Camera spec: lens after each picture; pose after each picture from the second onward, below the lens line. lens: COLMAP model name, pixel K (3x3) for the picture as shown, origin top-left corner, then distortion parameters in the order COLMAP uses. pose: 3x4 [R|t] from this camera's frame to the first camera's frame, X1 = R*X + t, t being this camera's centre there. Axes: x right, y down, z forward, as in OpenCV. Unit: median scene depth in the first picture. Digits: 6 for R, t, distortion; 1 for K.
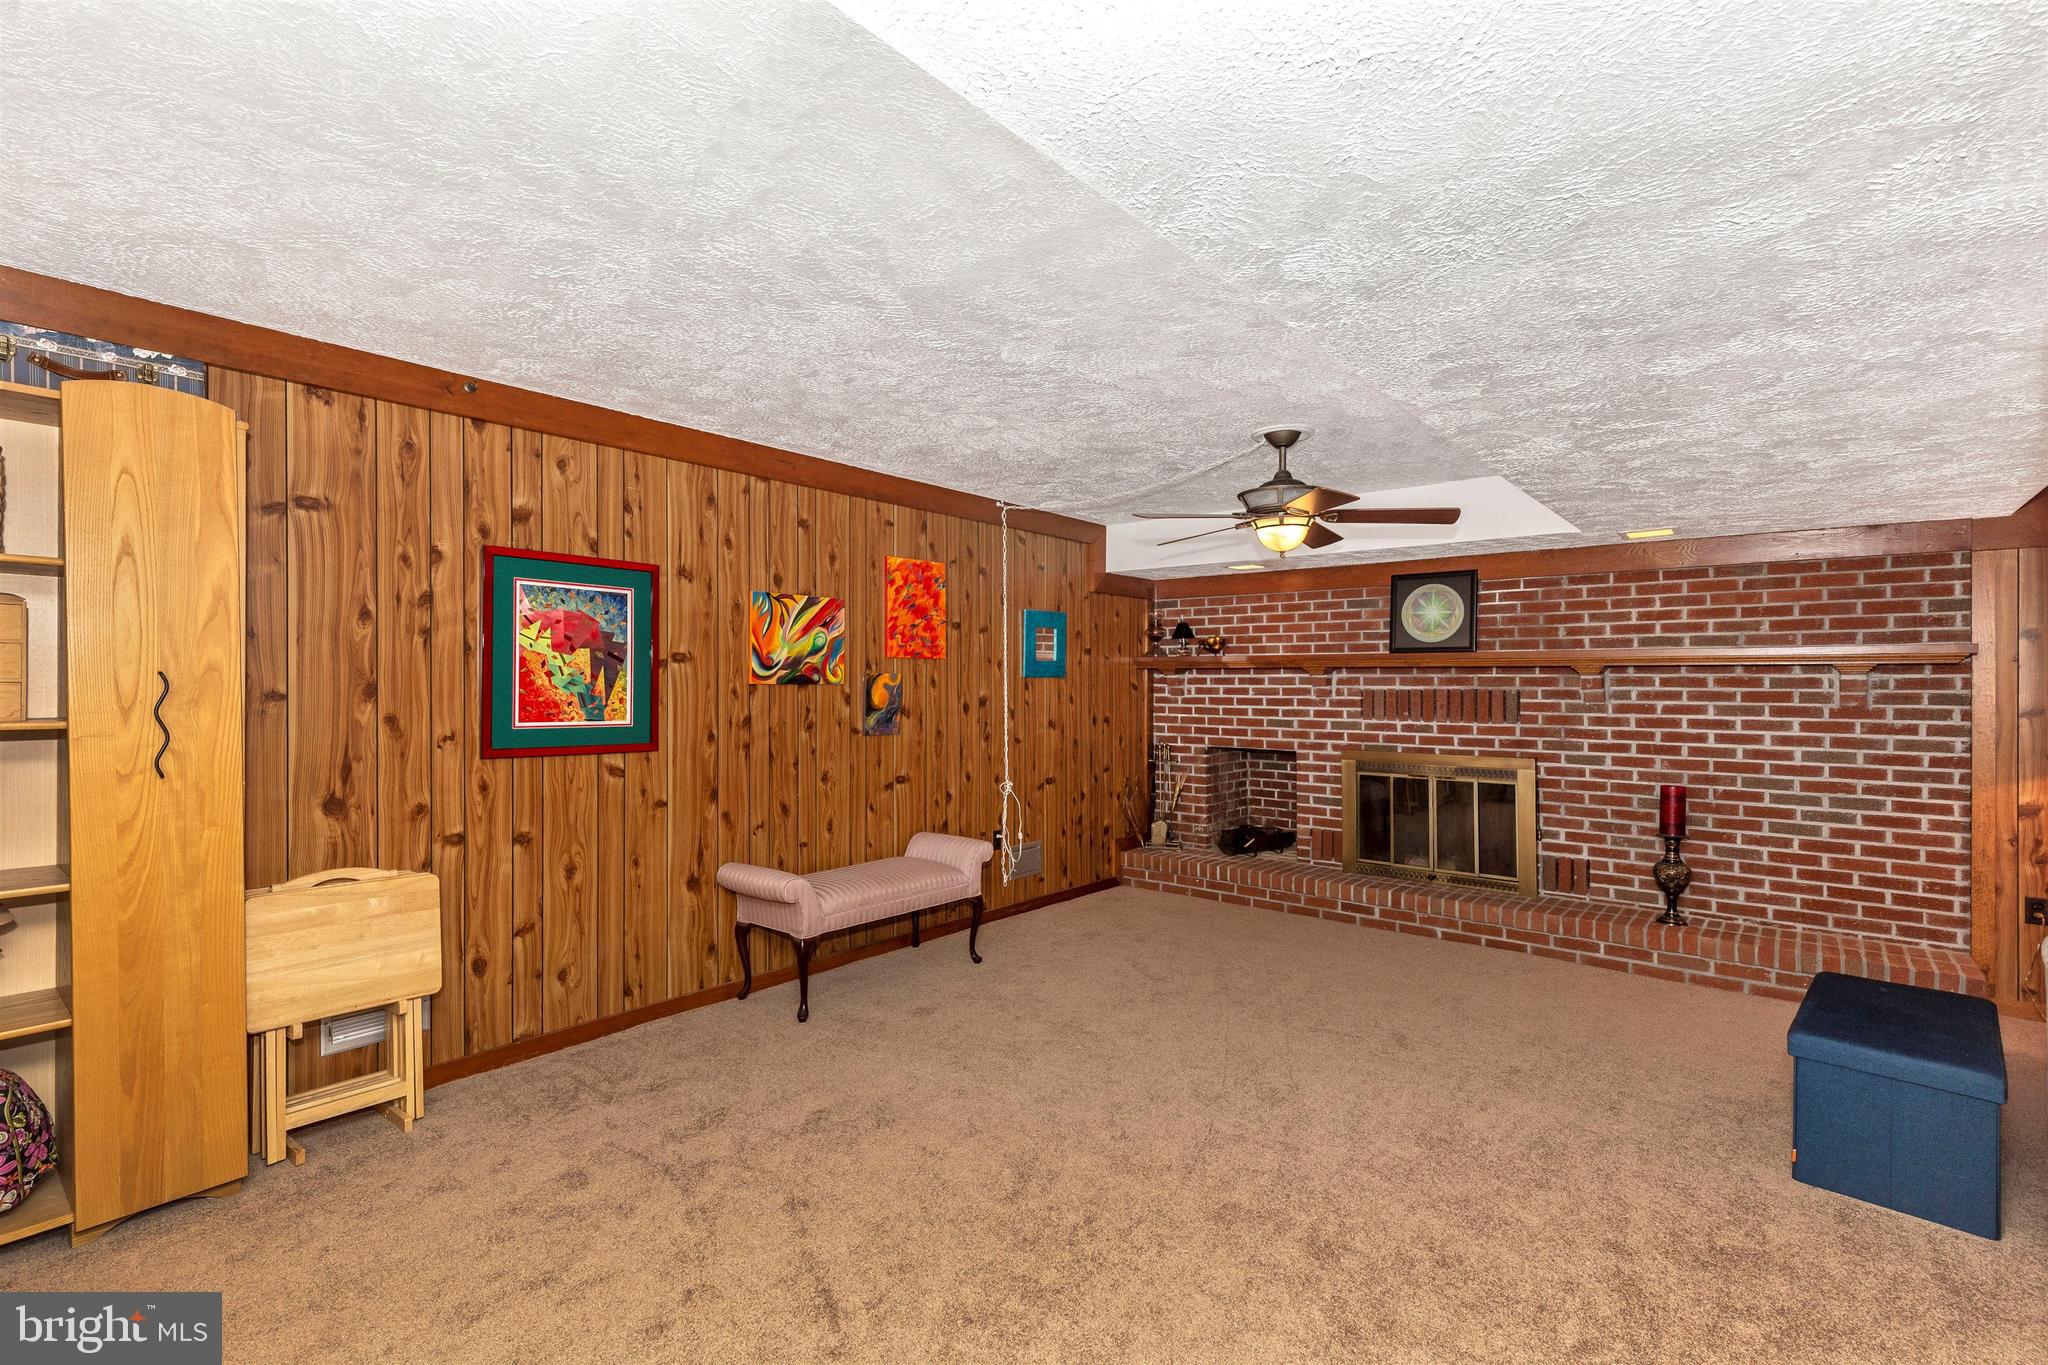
lens RADIAL K [[948.5, 0, 1006.6], [0, 948.5, 690.3], [0, 0, 1]] dist [0.011020, -0.002581]
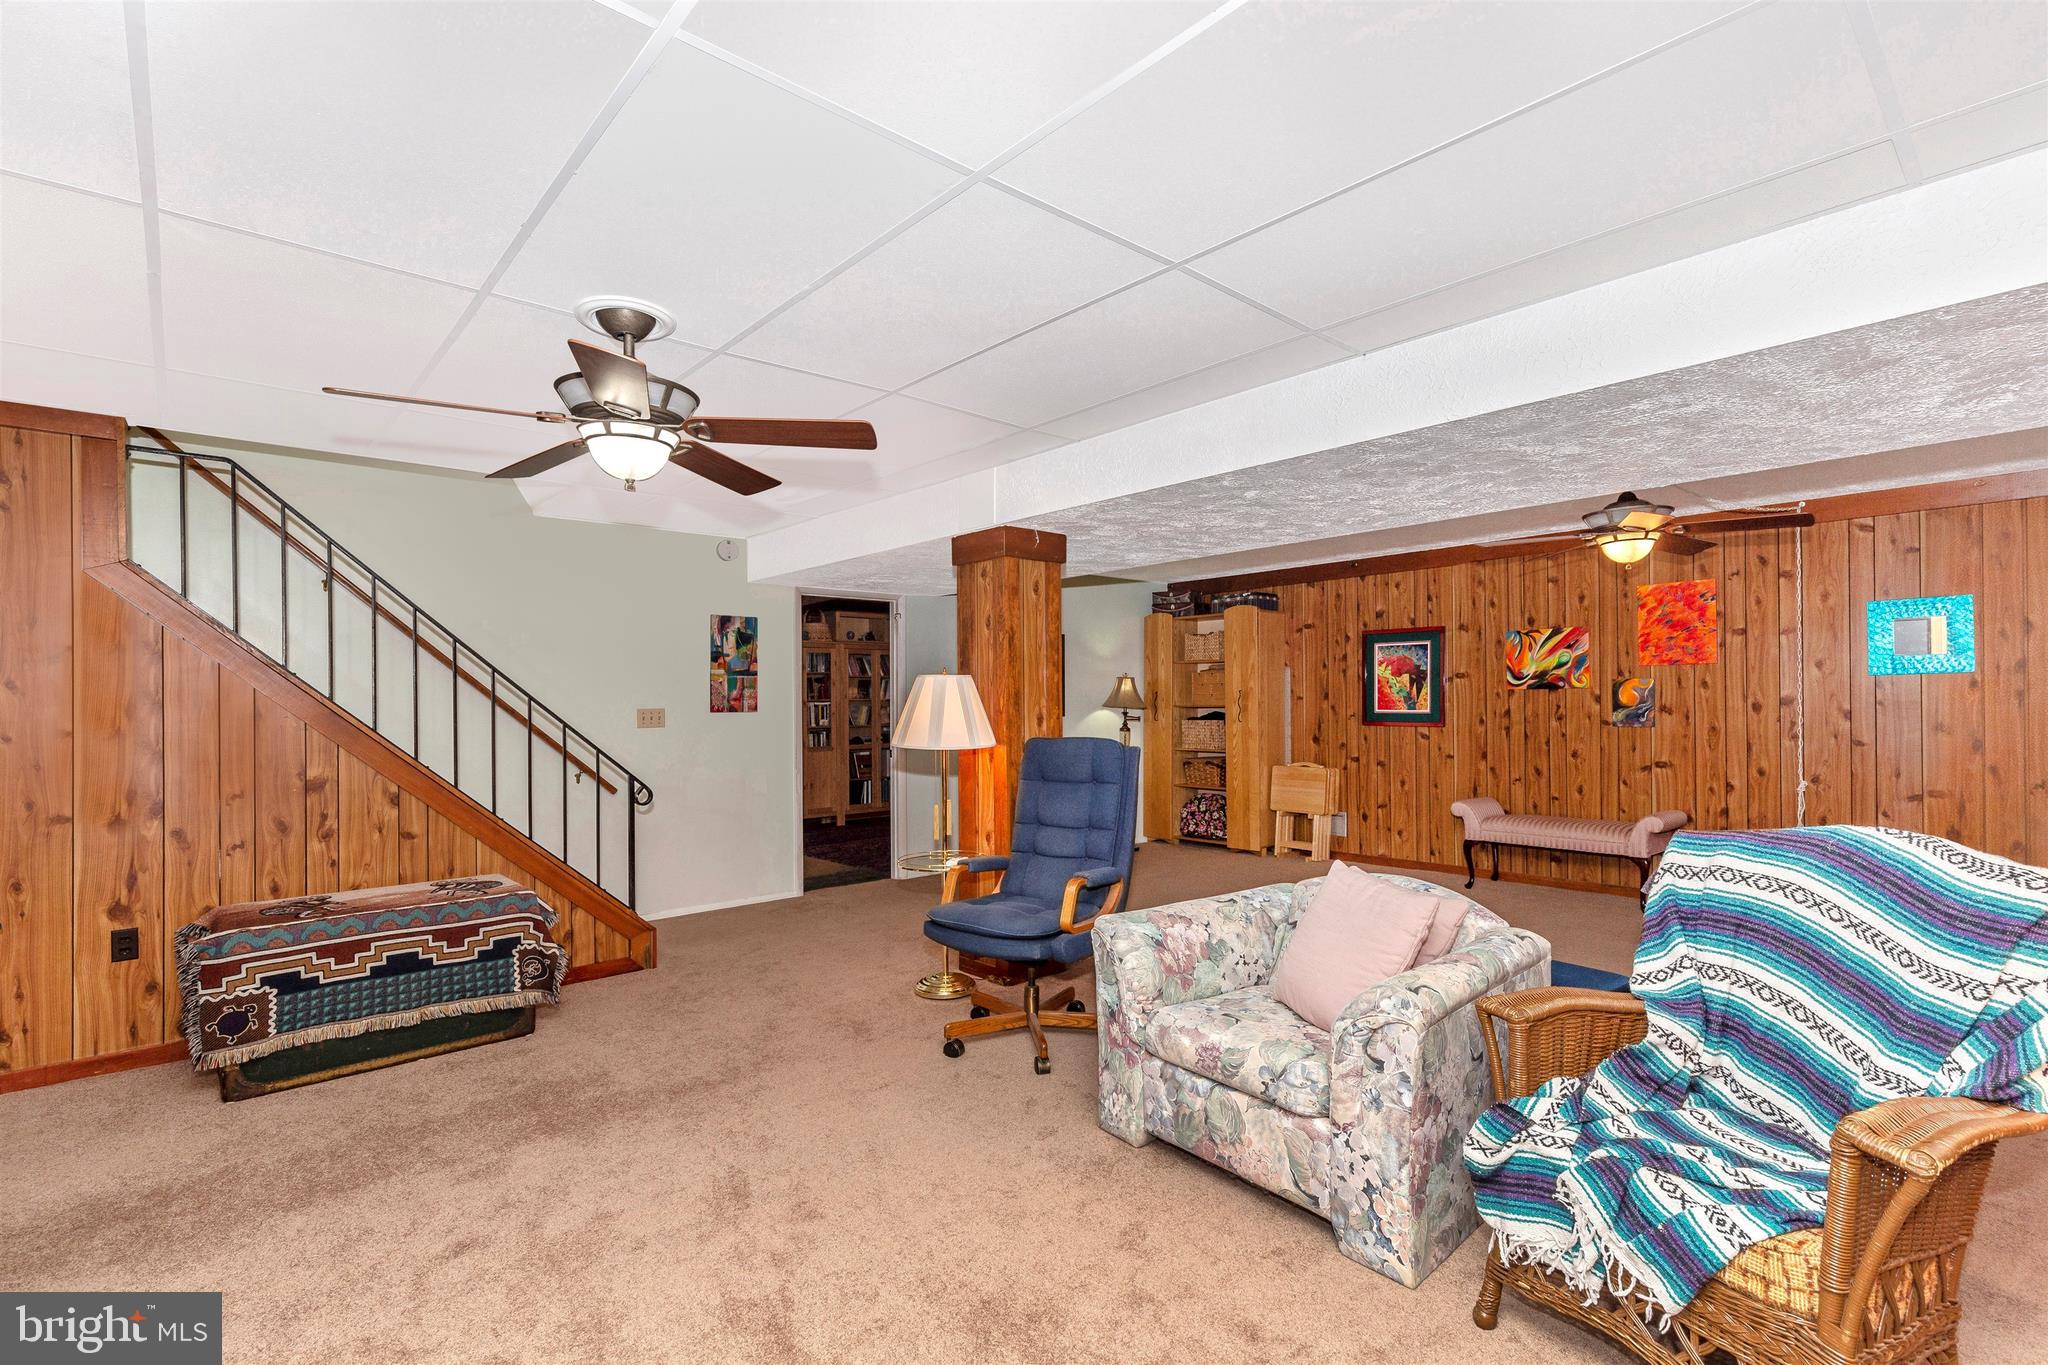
lens RADIAL K [[948.5, 0, 1019.0], [0, 948.5, 693.3], [0, 0, 1]] dist [0.011020, -0.002581]
pose [[-0.163093, -0.013515, -0.986518, 1.433790], [0.002294, 0.999898, -0.014078, 0.020457], [0.986608, -0.004559, -0.163046, 0.442395]]
